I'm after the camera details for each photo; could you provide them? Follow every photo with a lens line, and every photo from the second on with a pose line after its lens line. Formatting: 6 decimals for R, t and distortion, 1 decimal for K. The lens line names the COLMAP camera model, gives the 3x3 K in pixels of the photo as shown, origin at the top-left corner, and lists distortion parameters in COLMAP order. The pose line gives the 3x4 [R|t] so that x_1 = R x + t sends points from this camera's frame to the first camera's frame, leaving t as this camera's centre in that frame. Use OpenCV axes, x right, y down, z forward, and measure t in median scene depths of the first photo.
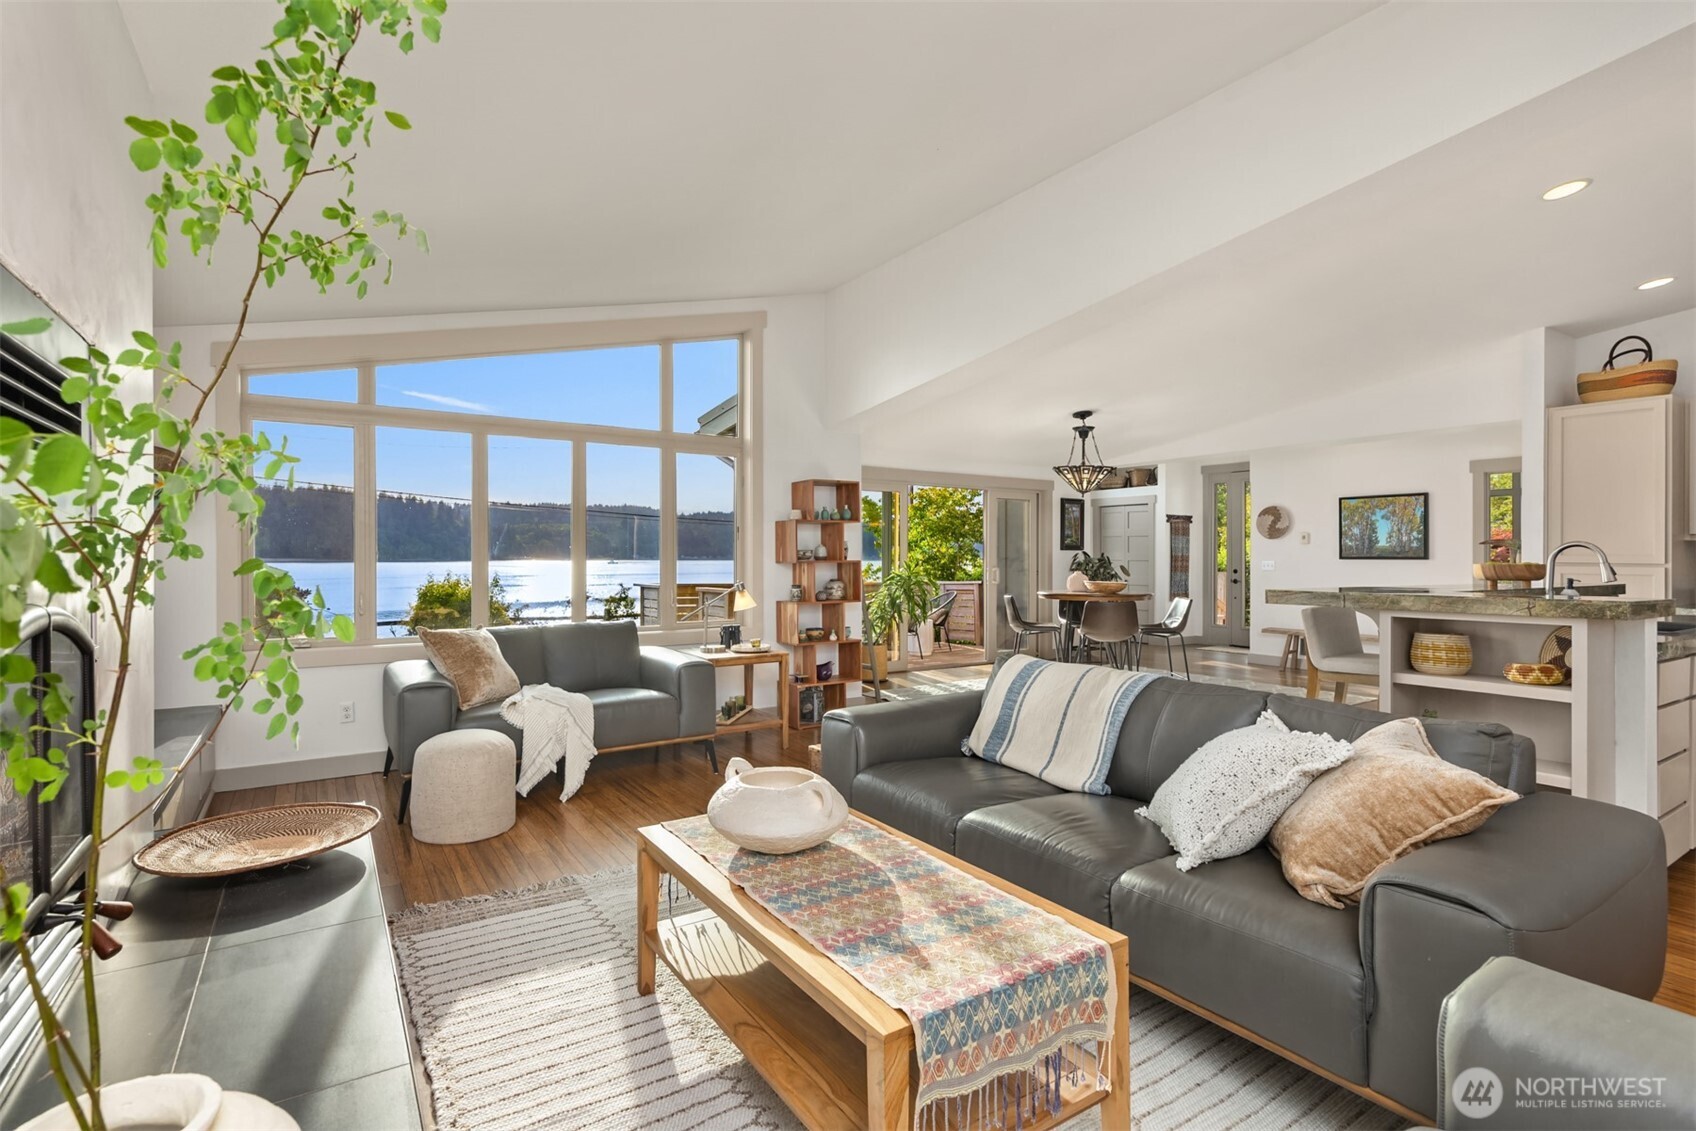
lens RADIAL K [[812.1, 0, 804.8], [0, 812.1, 562.5], [0, 0, 1]] dist [-0.000311, 0.002463]
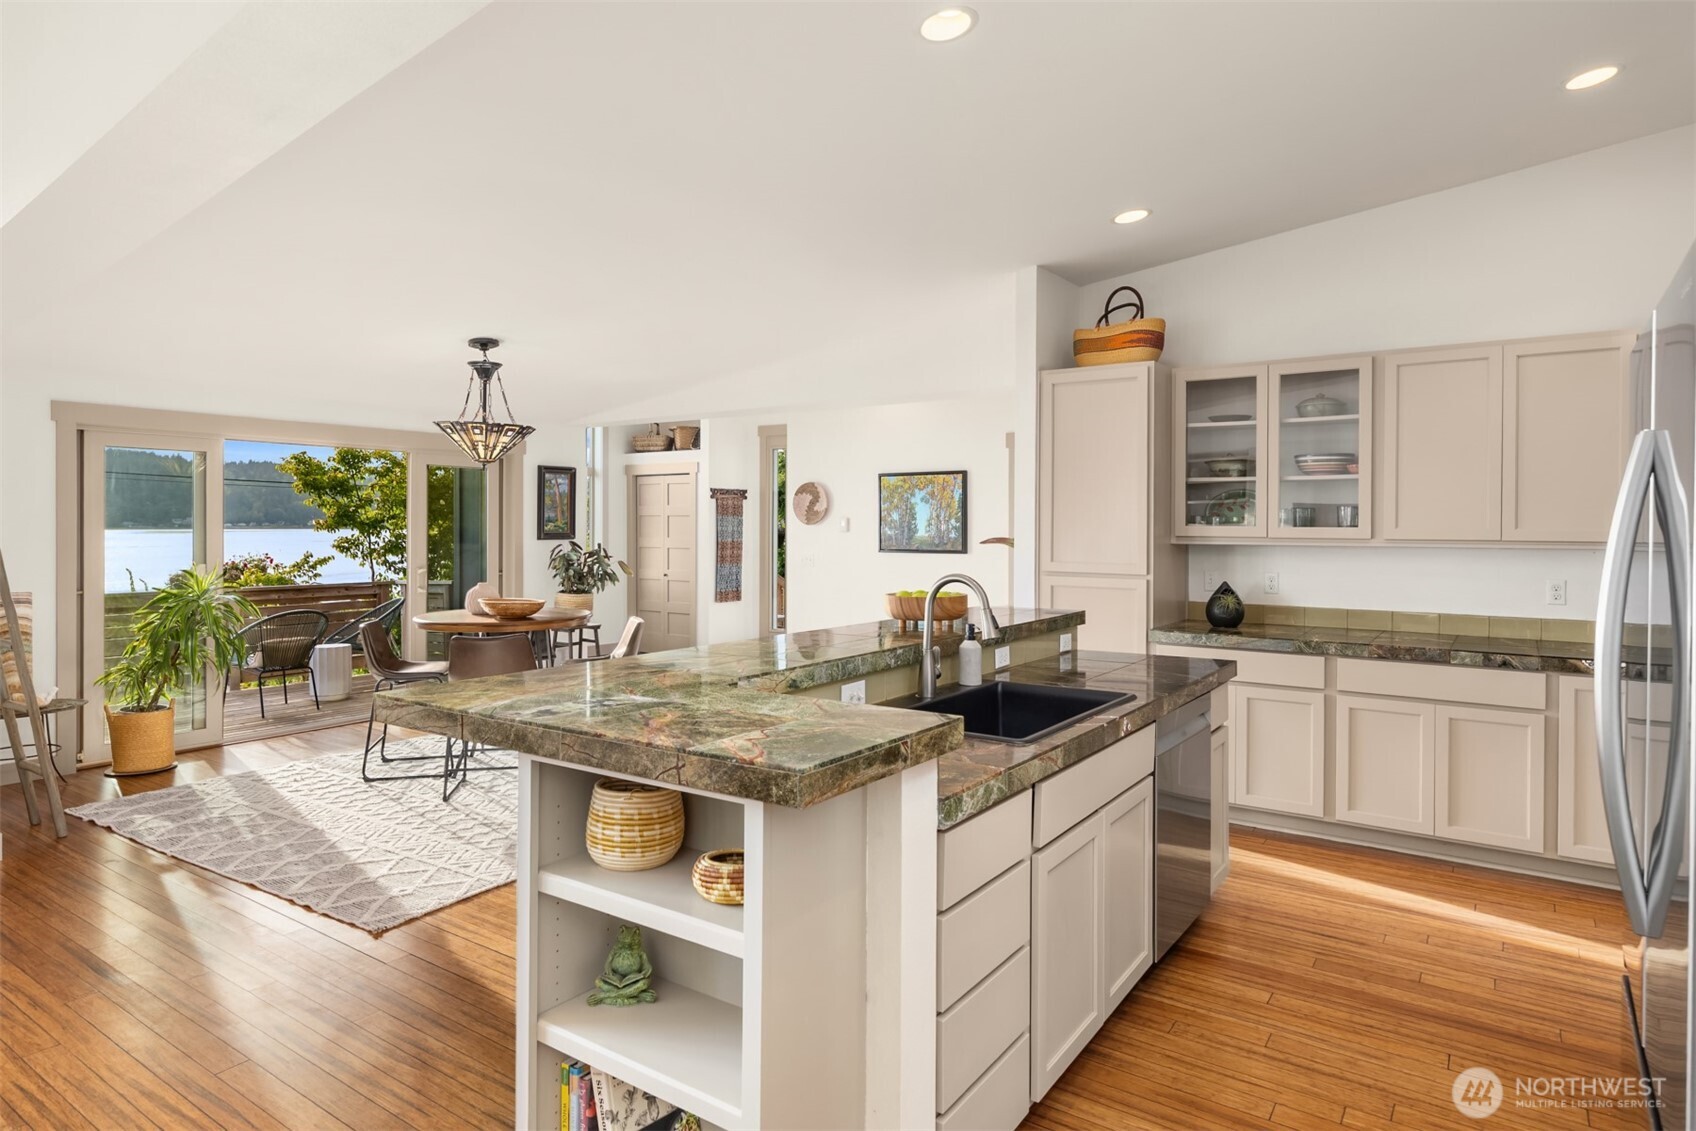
lens RADIAL K [[953.3, 0, 824.7], [0, 953.3, 519.3], [0, 0, 1]] dist [0.006160, 0.001631]
pose [[0.933383, -0.001268, 0.358880, 0.378341], [0.003323, 0.999981, -0.005109, -0.042296], [-0.358867, 0.005961, 0.933370, 0.218163]]
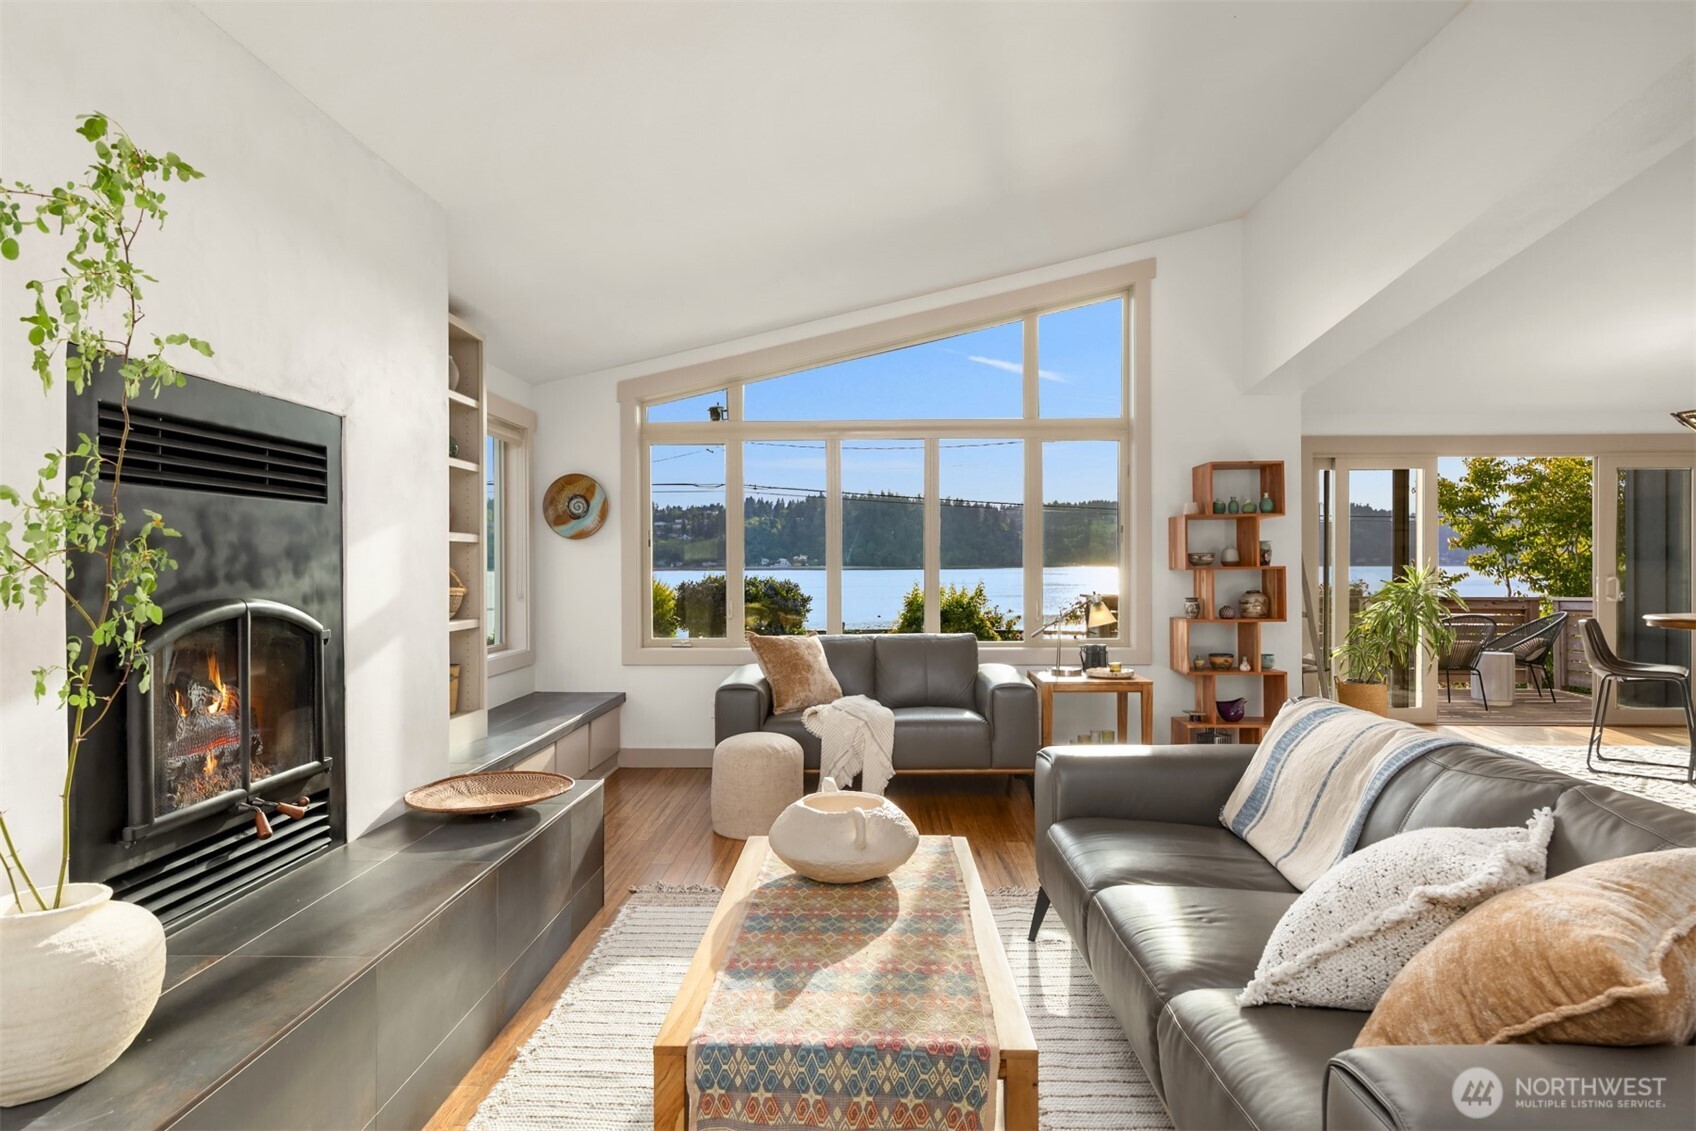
lens RADIAL K [[953.3, 0, 835.9], [0, 953.3, 571.0], [0, 0, 1]] dist [0.006160, 0.001631]
pose [[0.819115, -0.001252, -0.573629, 0.234707], [0.002608, 0.999995, 0.001541, -0.000237], [0.573624, -0.002758, 0.819114, 0.042156]]
